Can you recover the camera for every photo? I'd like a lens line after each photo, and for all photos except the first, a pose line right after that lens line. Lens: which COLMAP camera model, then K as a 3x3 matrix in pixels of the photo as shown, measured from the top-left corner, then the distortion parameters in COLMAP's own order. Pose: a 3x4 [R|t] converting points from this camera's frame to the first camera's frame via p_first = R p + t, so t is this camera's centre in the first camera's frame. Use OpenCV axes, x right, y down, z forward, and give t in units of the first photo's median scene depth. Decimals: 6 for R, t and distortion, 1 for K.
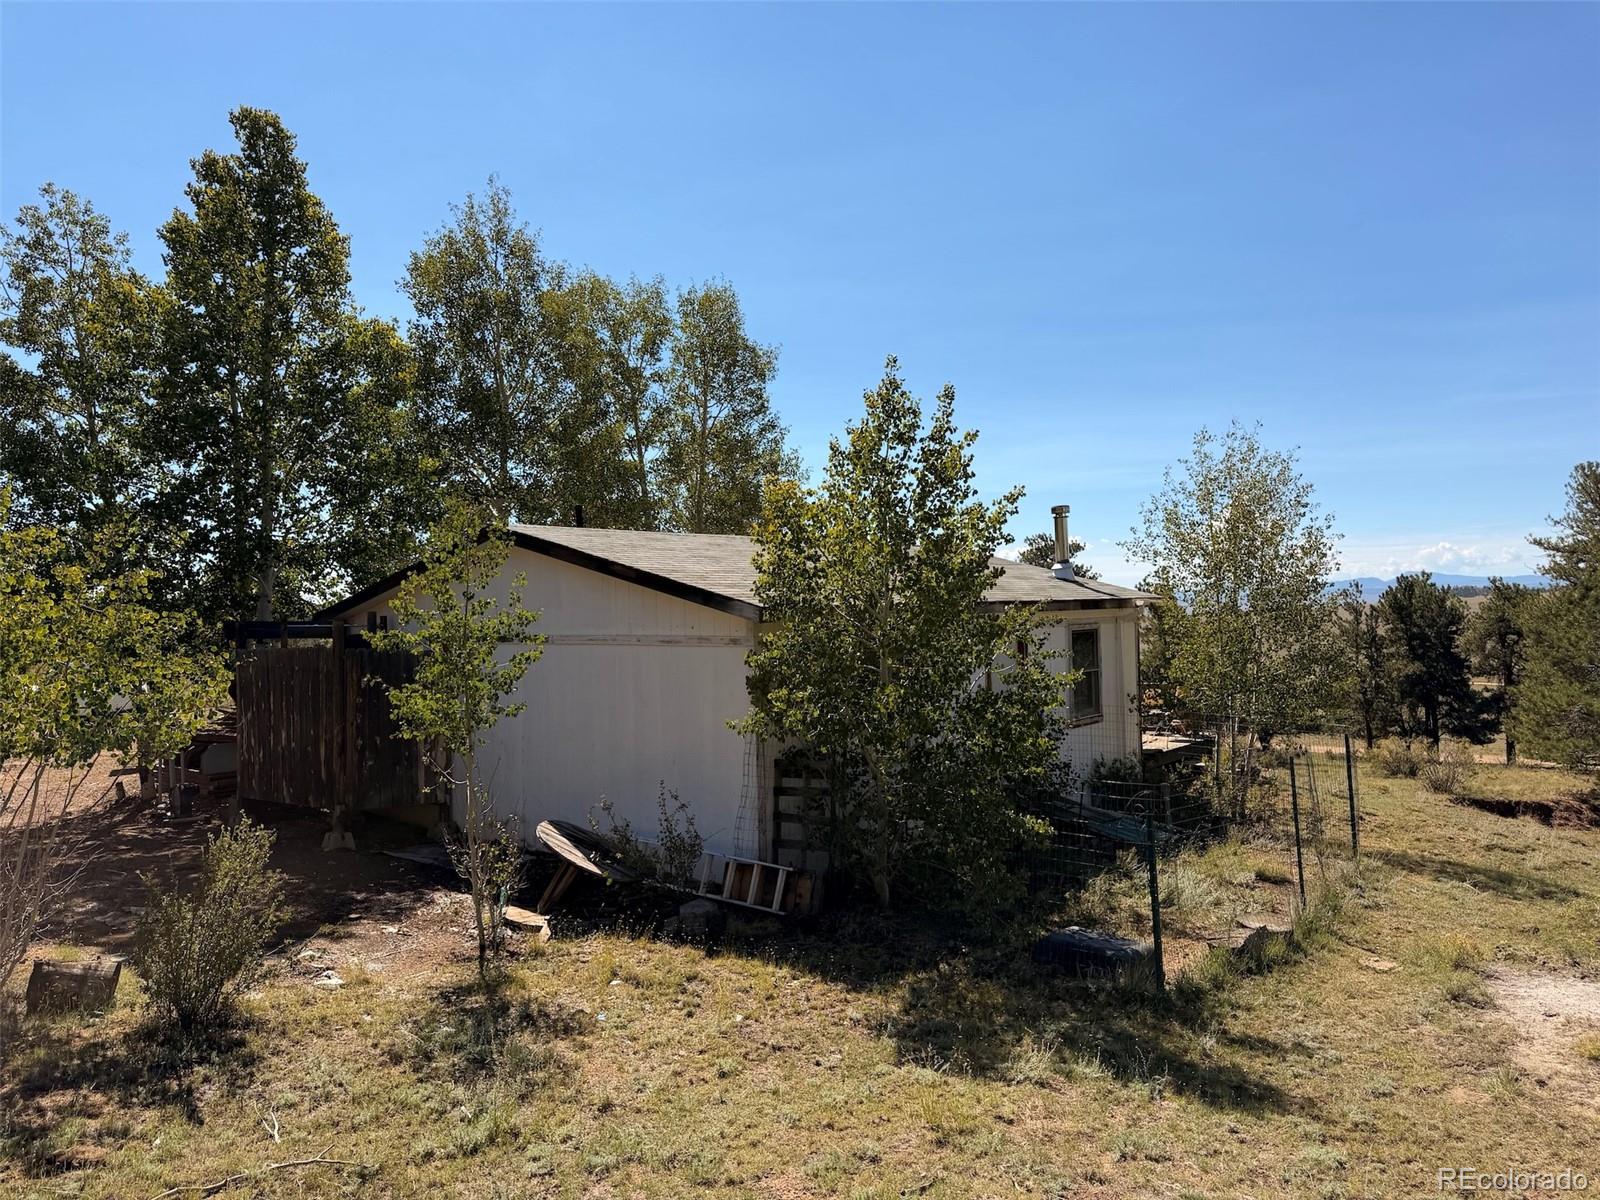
lens RADIAL K [[1122.4, 0, 792.5], [0, 1122.4, 586.5], [0, 0, 1]] dist [0.070838, -0.042182]
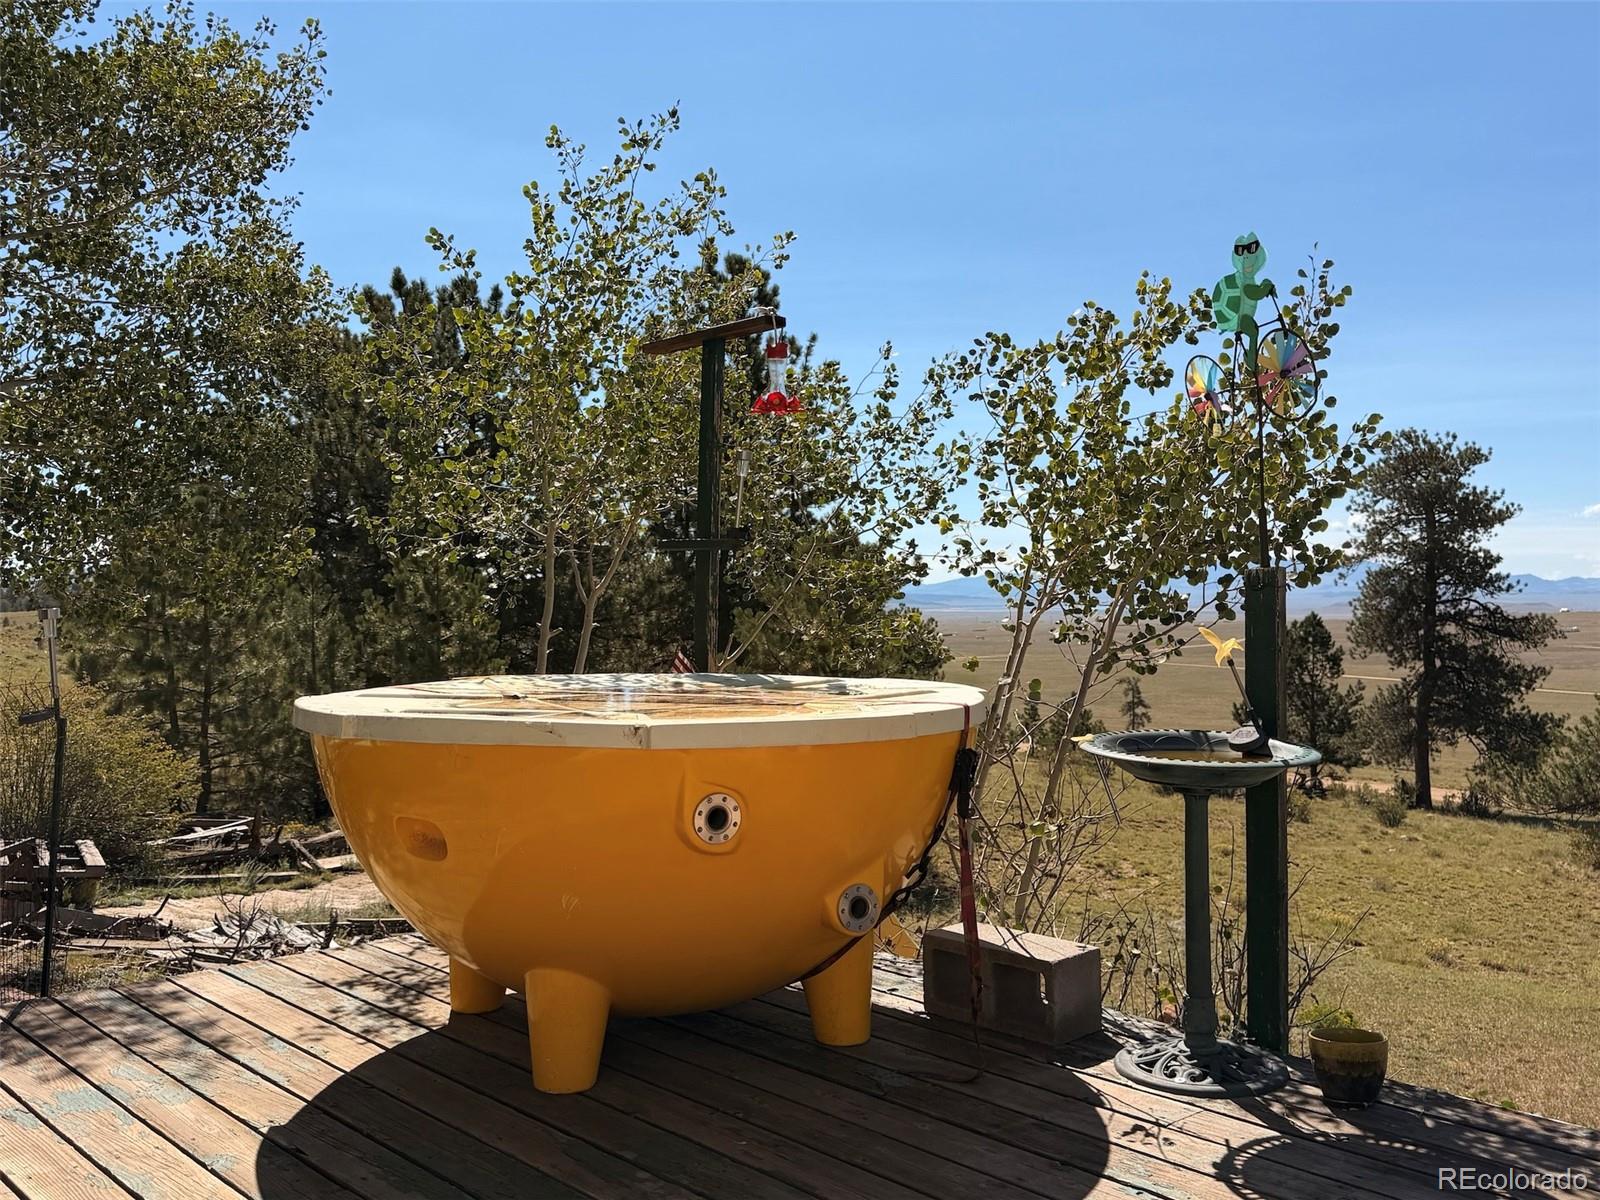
lens RADIAL K [[1521.5, 0, 796.0], [0, 1521.5, 578.1], [0, 0, 1]] dist [0.046584, 0.000000]
pose [[0.989468, 0.015862, -0.143880, 0.293179], [-0.014292, 0.999827, 0.011935, 0.148710], [0.144044, -0.009753, 0.989523, 1.760692]]
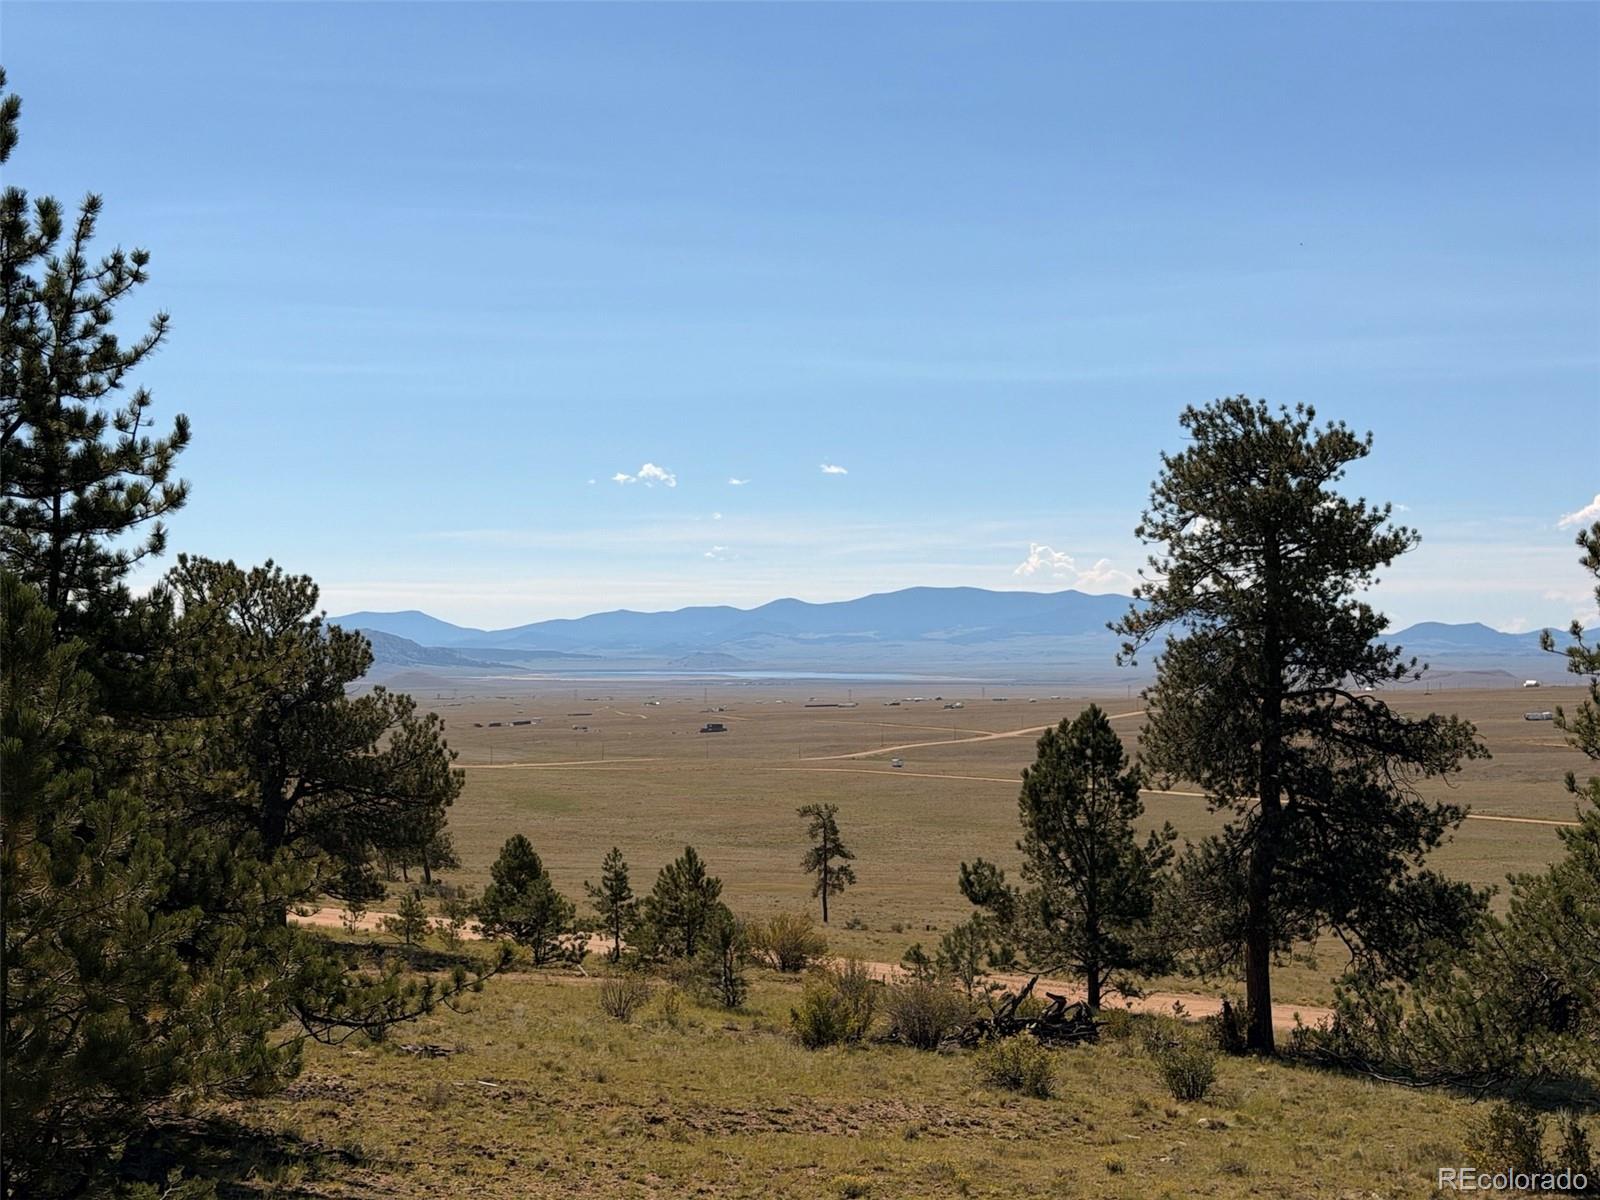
lens RADIAL K [[2669.1, 0, 789.7], [0, 2669.1, 591.5], [0, 0, 1]] dist [0.204315, 0.000000]
pose [[0.998464, 0.023995, 0.049934, 0.467187], [-0.023869, 0.999710, -0.003111, 0.091772], [-0.049994, 0.001914, 0.998748, 1.976496]]
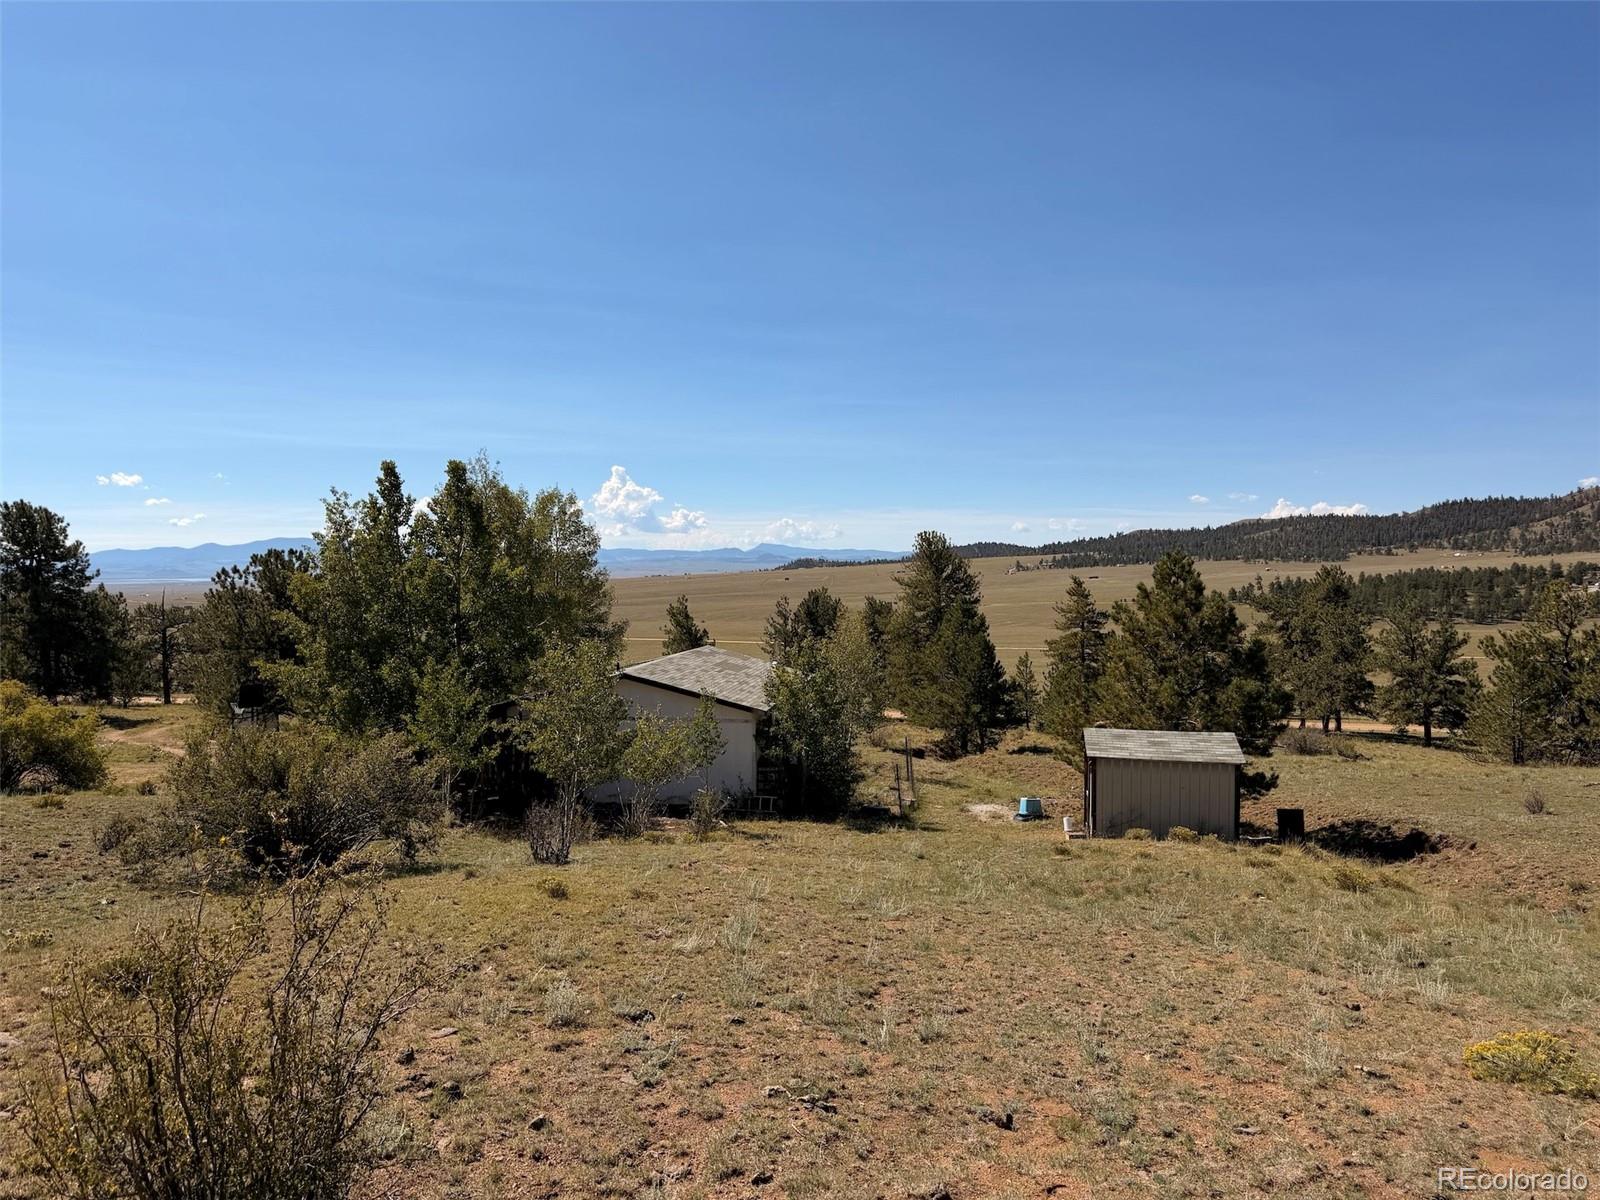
lens RADIAL K [[1122.4, 0, 789.0], [0, 1122.4, 601.6], [0, 0, 1]] dist [0.070838, -0.042182]
pose [[0.867779, -0.000374, 0.496949, -1.315776], [-0.022443, 0.998950, 0.039942, -0.354317], [-0.496443, -0.045814, 0.866860, -1.447634]]
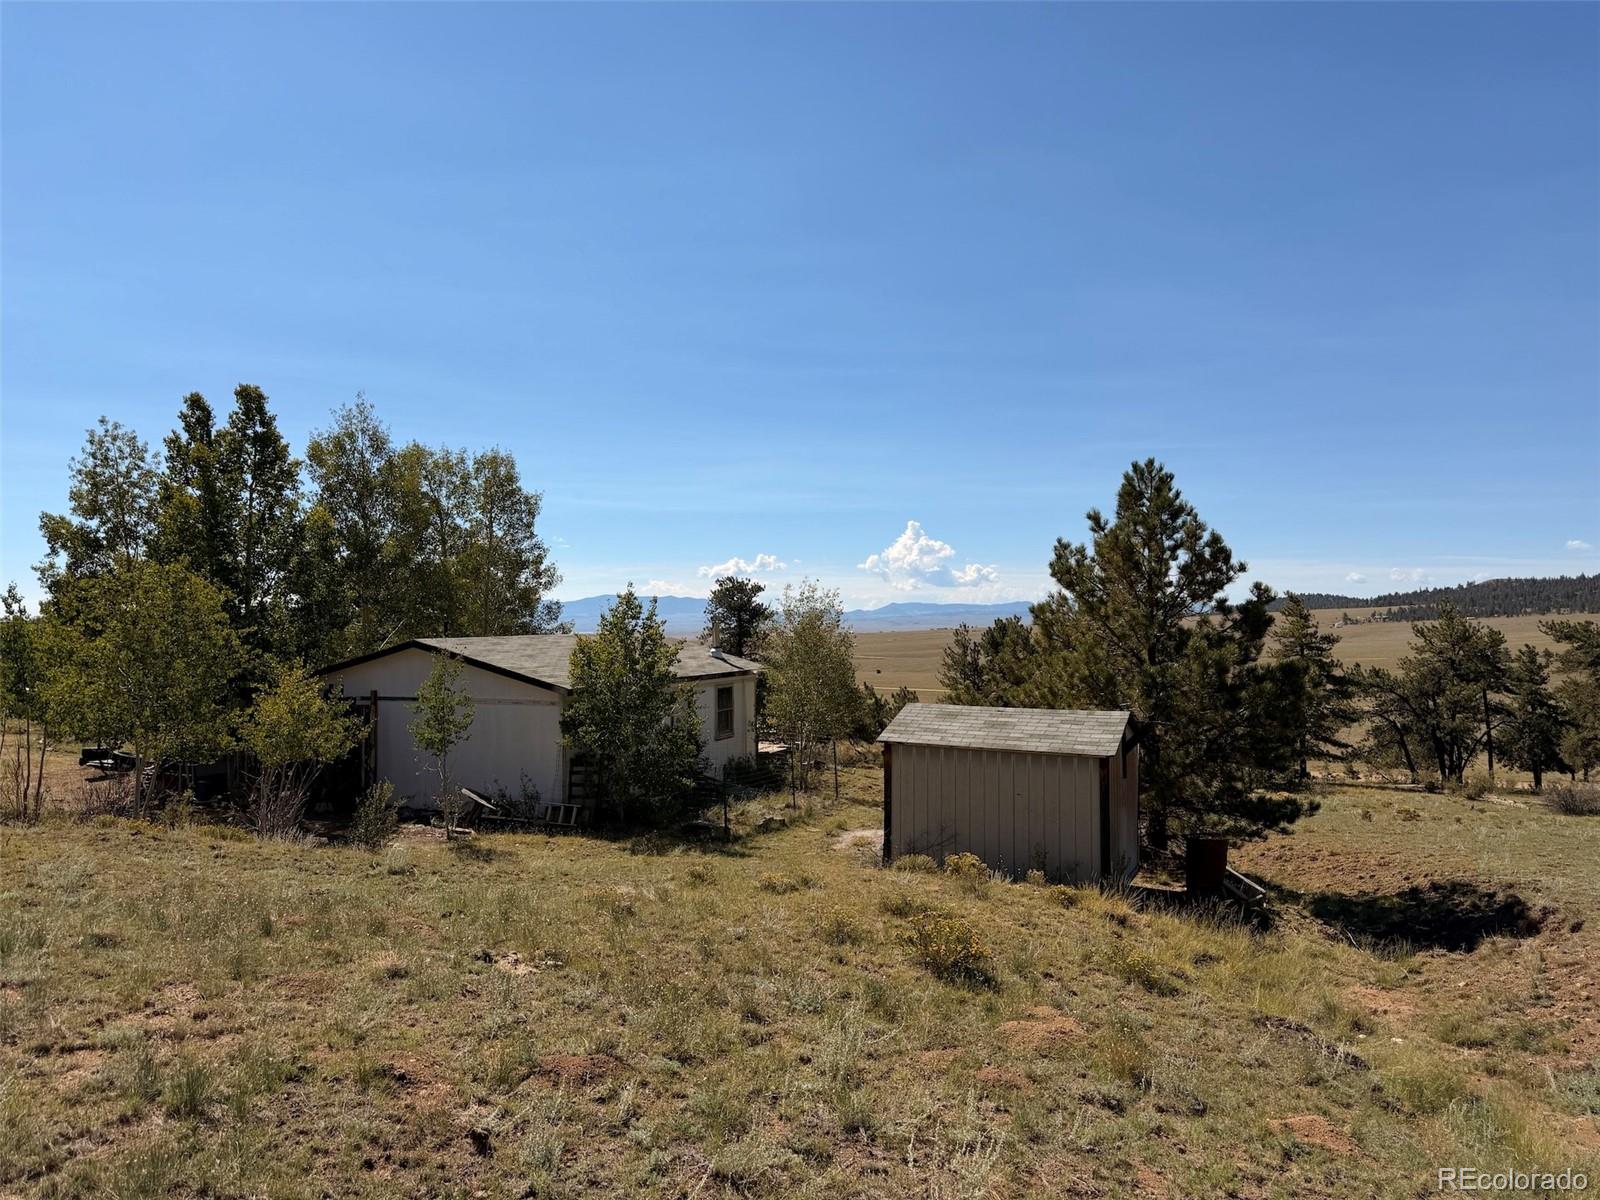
lens RADIAL K [[1122.4, 0, 801.0], [0, 1122.4, 598.3], [0, 0, 1]] dist [0.070838, -0.042182]
pose [[0.962952, 0.020076, 0.268924, -0.169684], [-0.019233, 0.999798, -0.005768, -0.142073], [-0.268985, 0.000382, 0.963144, -1.148988]]
